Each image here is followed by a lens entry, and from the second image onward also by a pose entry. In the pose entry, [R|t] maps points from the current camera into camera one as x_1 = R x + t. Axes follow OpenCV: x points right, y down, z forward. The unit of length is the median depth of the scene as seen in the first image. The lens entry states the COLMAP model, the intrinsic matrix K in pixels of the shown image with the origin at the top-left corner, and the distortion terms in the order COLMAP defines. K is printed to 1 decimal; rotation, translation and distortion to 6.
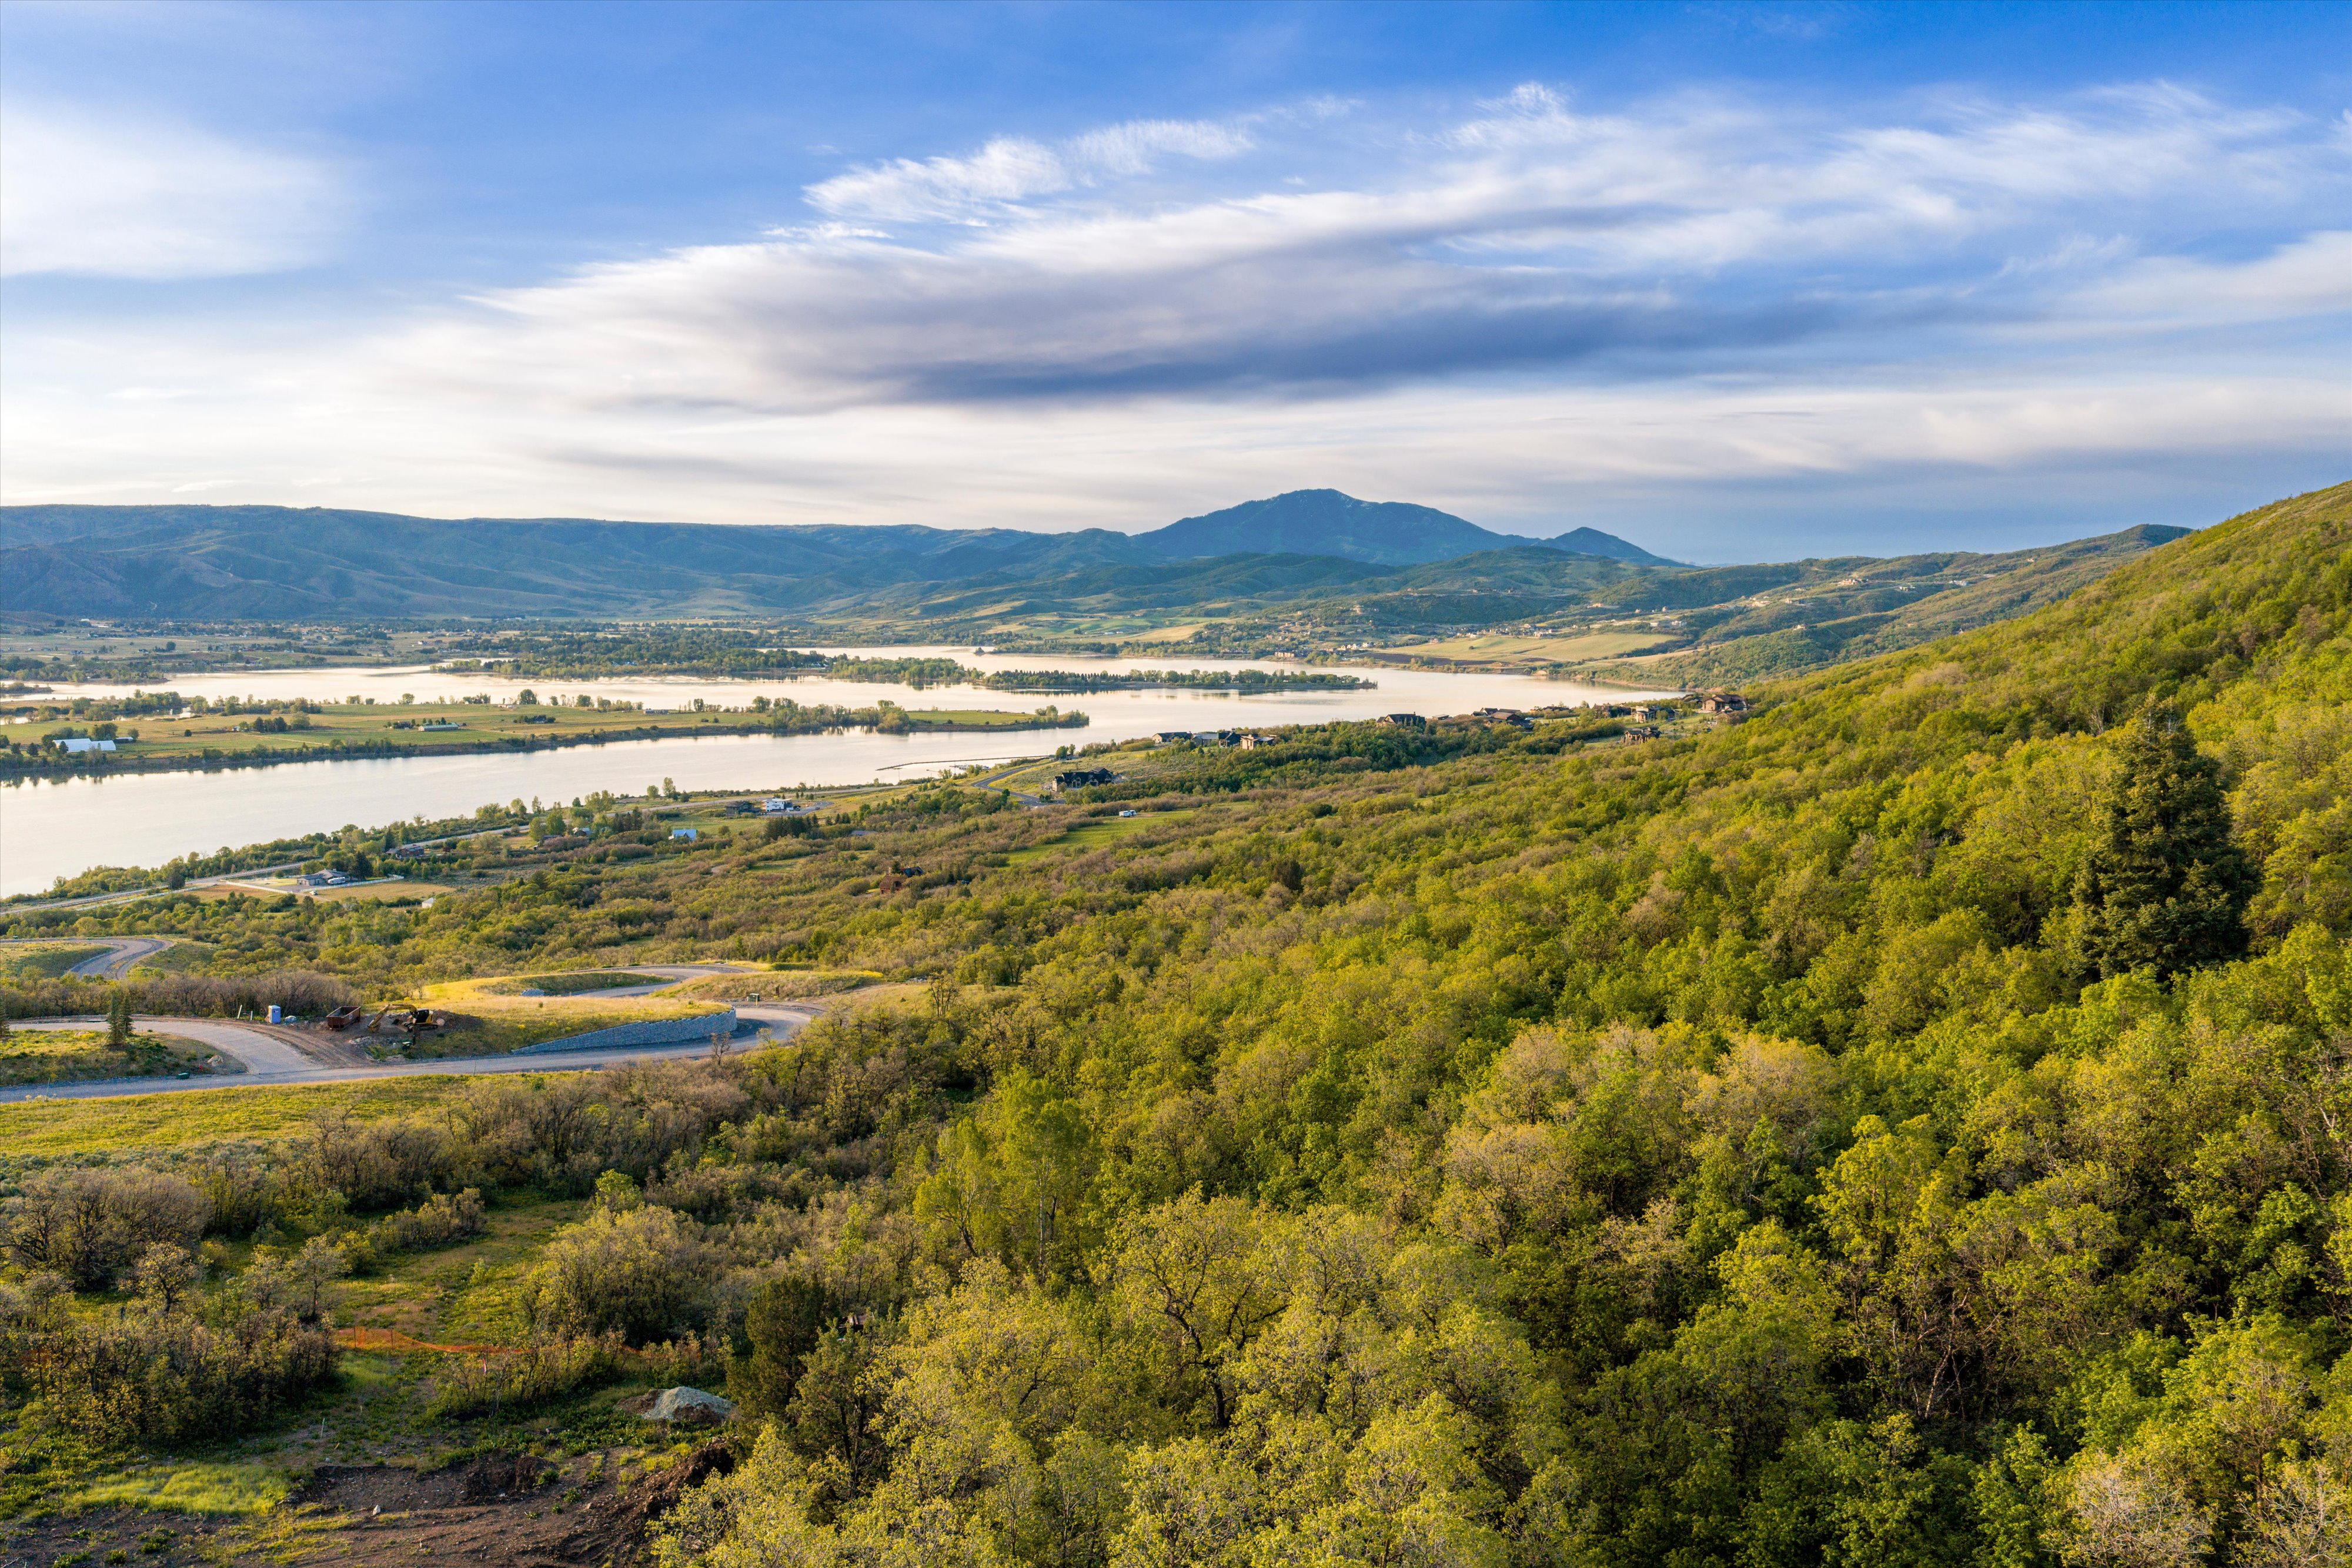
lens RADIAL K [[1937.0, 0, 1185.4], [0, 1937.0, 791.3], [0, 0, 1]] dist [0.024764, -0.041259]
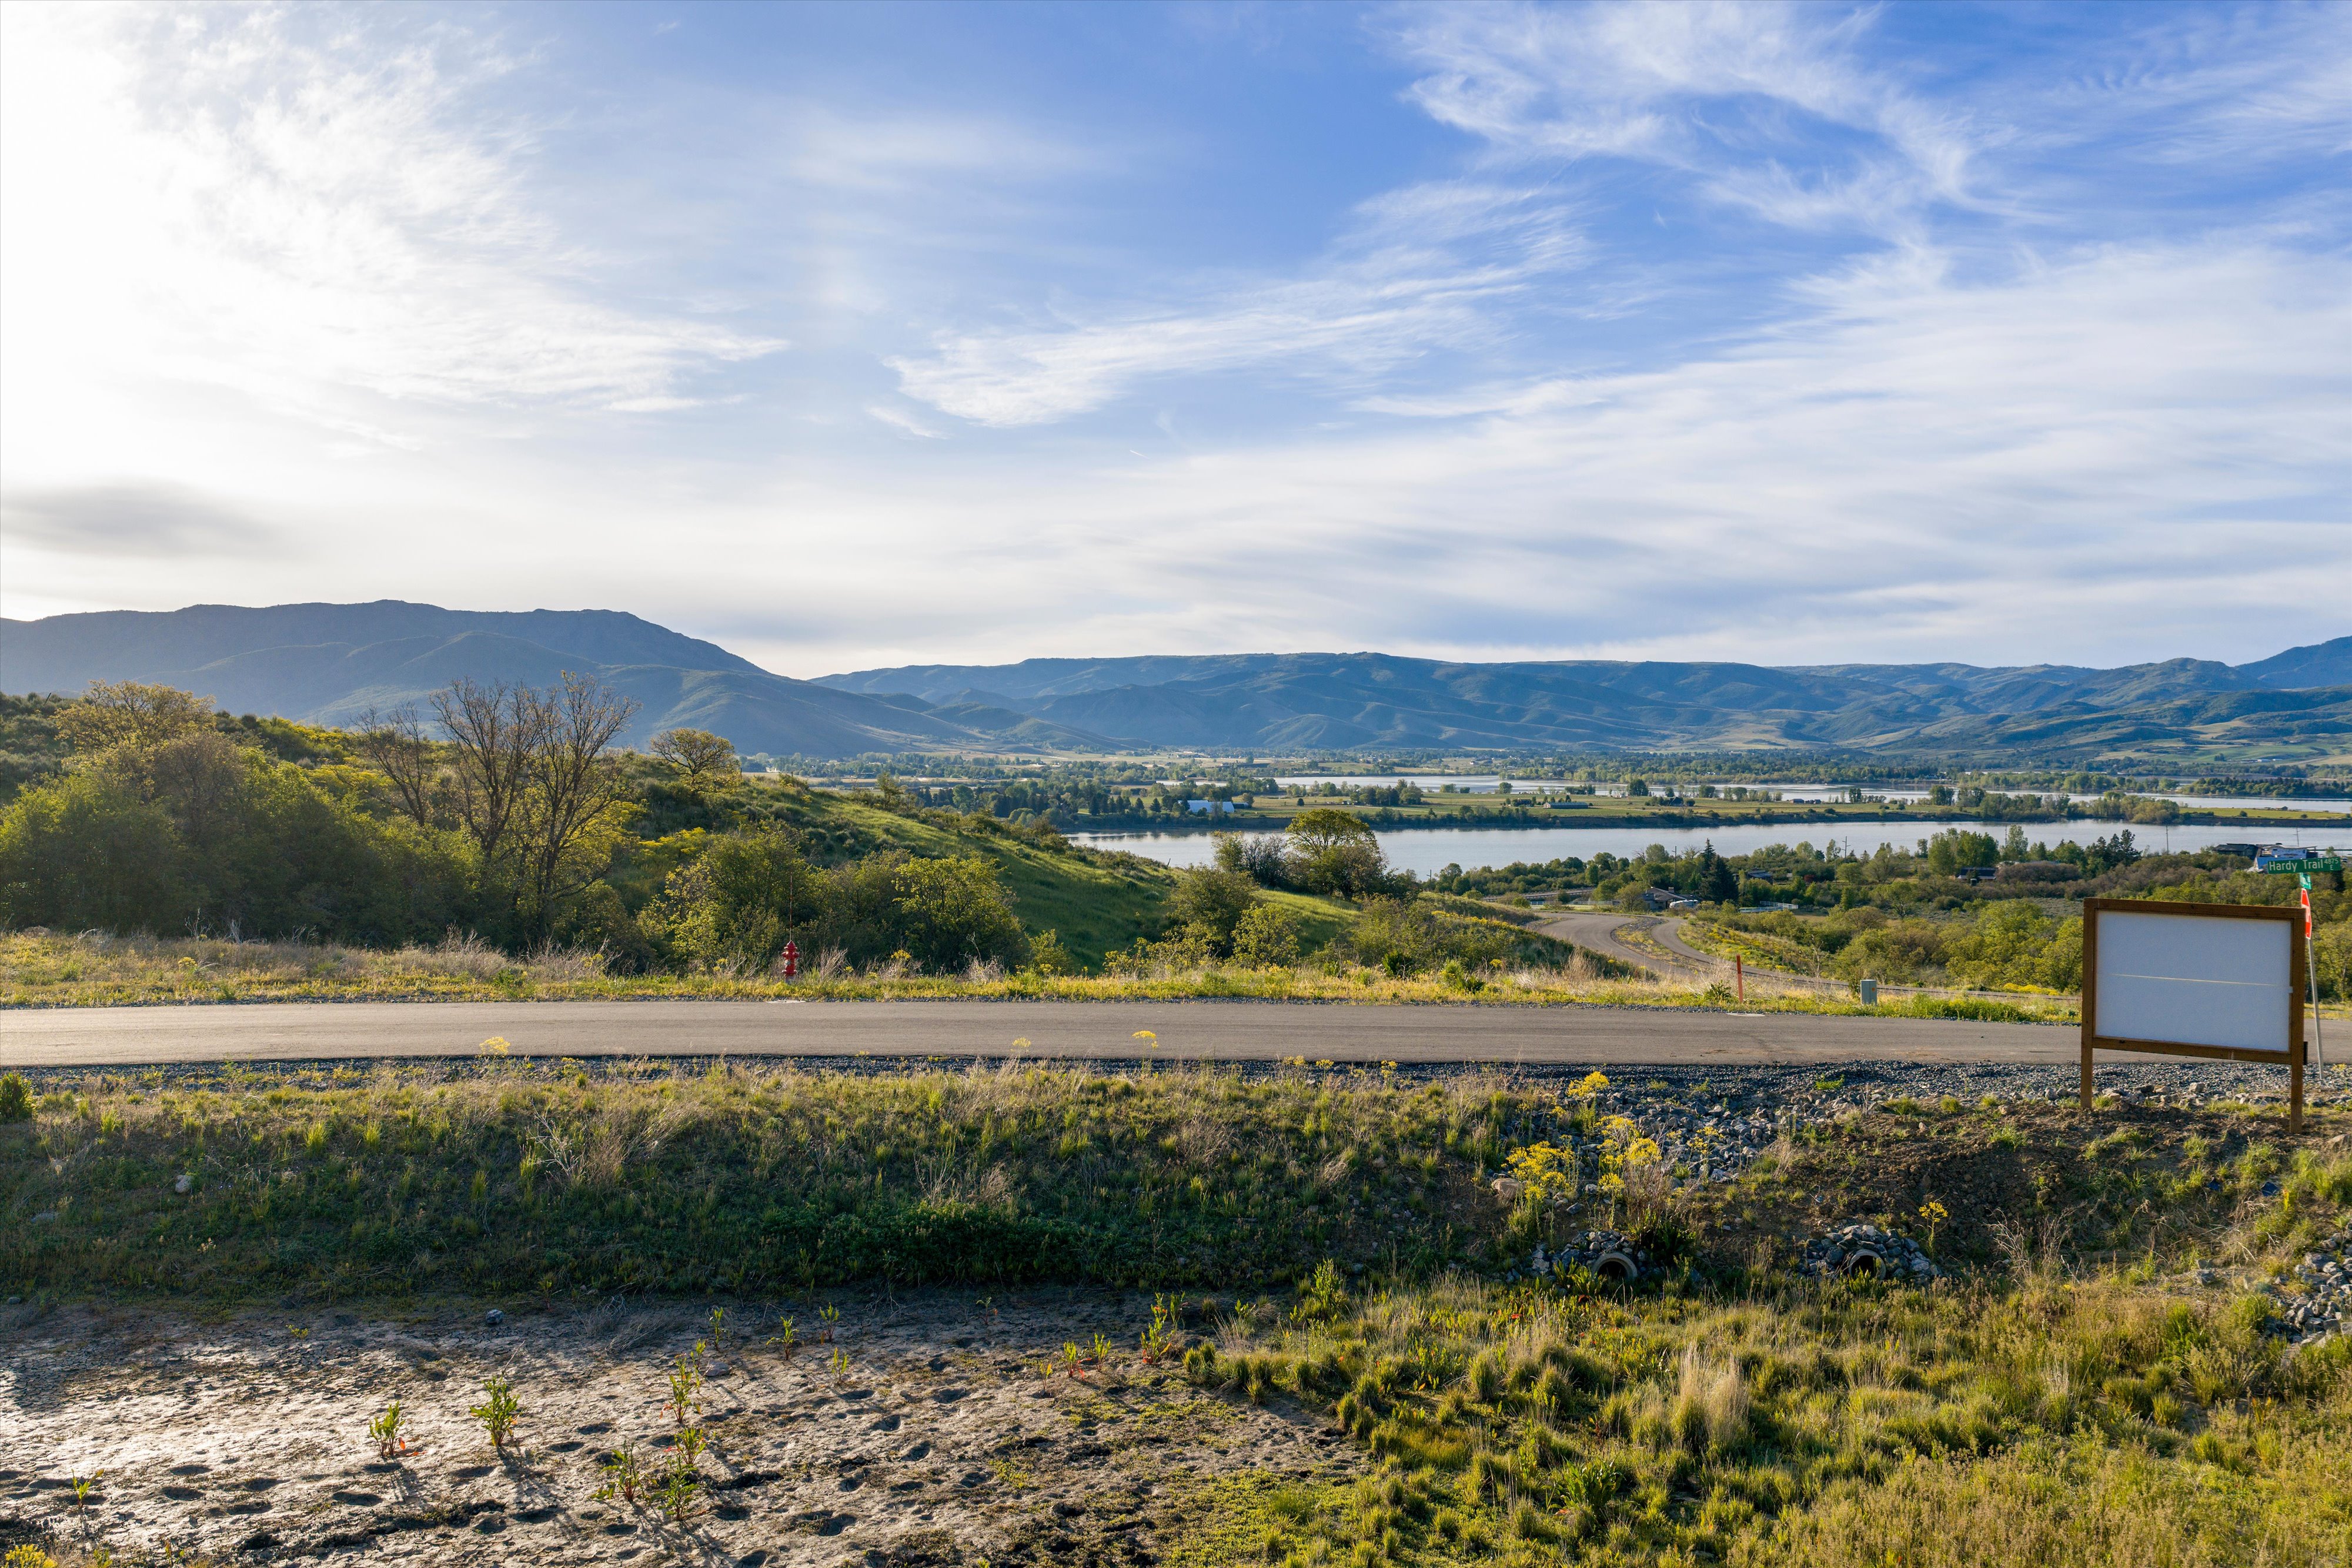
lens RADIAL K [[1937.0, 0, 1181.7], [0, 1937.0, 787.6], [0, 0, 1]] dist [0.024764, -0.041259]
pose [[0.875424, 0.014033, -0.483152, -0.079150], [-0.052523, 0.996421, -0.066225, 0.015666], [0.480493, 0.083351, 0.873029, 0.117413]]
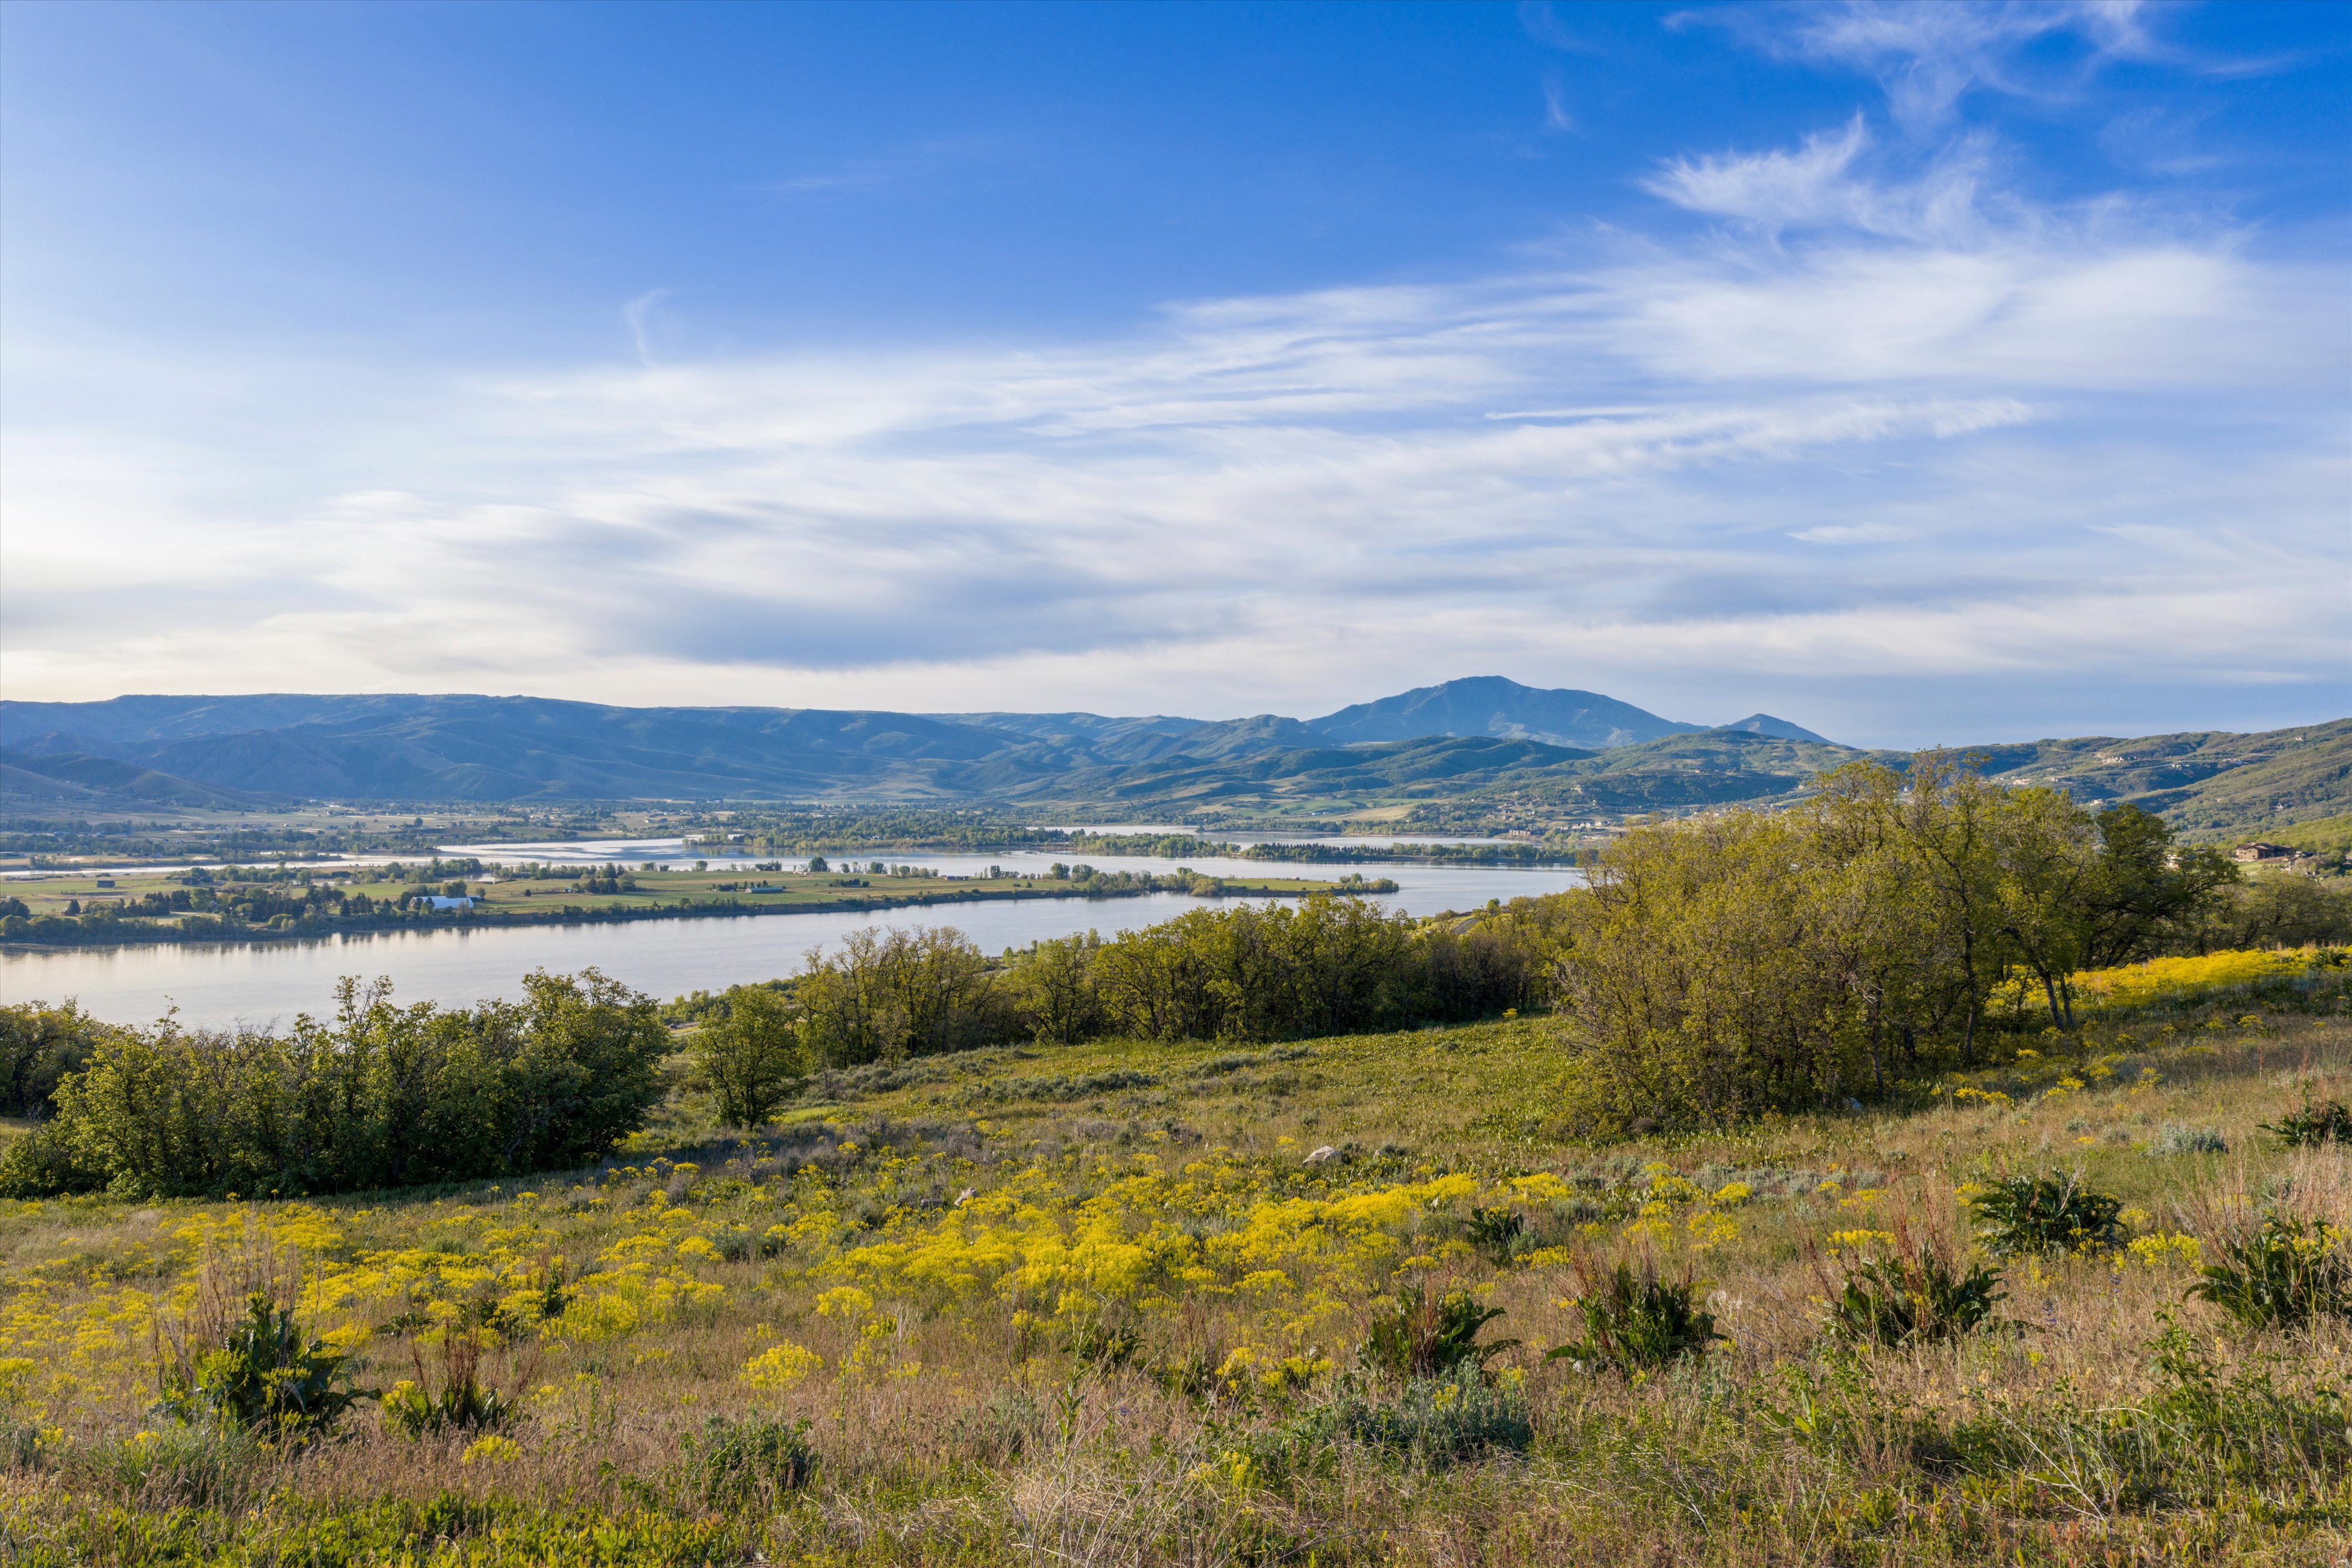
lens RADIAL K [[1937.0, 0, 1185.0], [0, 1937.0, 795.0], [0, 0, 1]] dist [0.024764, -0.041259]
pose [[0.997165, 0.002233, -0.075216, -0.059464], [-0.009394, 0.995434, -0.094985, 0.007362], [0.074660, 0.095422, 0.992633, 0.012414]]
